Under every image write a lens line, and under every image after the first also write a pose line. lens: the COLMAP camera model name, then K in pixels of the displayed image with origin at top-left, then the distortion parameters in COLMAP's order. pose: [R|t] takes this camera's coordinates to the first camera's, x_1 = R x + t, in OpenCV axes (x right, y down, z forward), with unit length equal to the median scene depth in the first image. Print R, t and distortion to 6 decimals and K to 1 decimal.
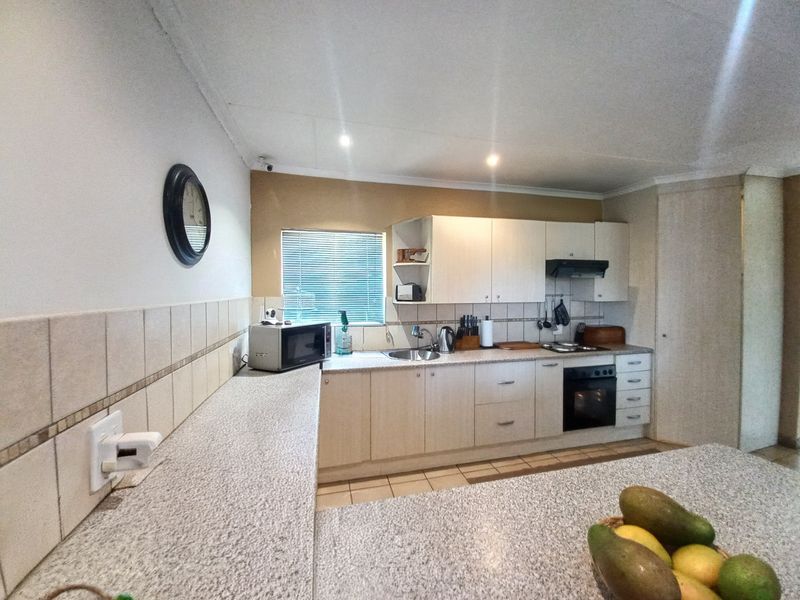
lens RADIAL K [[312.5, 0, 400.0], [0, 312.5, 300.0], [0, 0, 1]] dist [-0.017853, 0.000016]
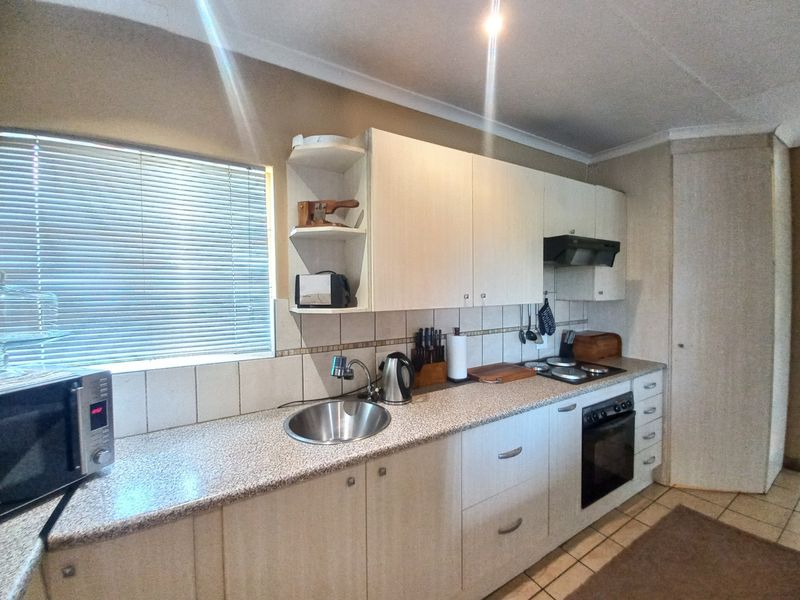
lens RADIAL K [[312.5, 0, 400.0], [0, 312.5, 300.0], [0, 0, 1]] dist [-0.017853, 0.000016]
pose [[0.962259, -0.015981, 0.271666, 0.010183], [0.015297, 0.999872, 0.004632, -0.007709], [-0.271705, -0.000302, 0.962381, 0.468568]]
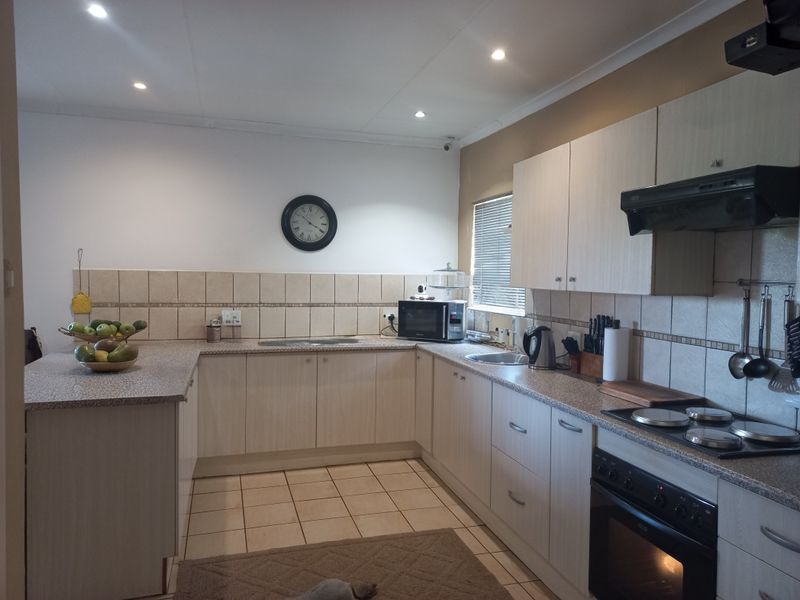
lens RADIAL K [[564.2, 0, 400.0], [0, 564.2, 300.0], [0, 0, 1]] dist [0.000919, 0.000288]
pose [[0.048877, 0.053801, -0.997355, 1.198019], [-0.042861, 0.997741, 0.051721, -0.012272], [0.997885, 0.040220, 0.051073, 0.637885]]
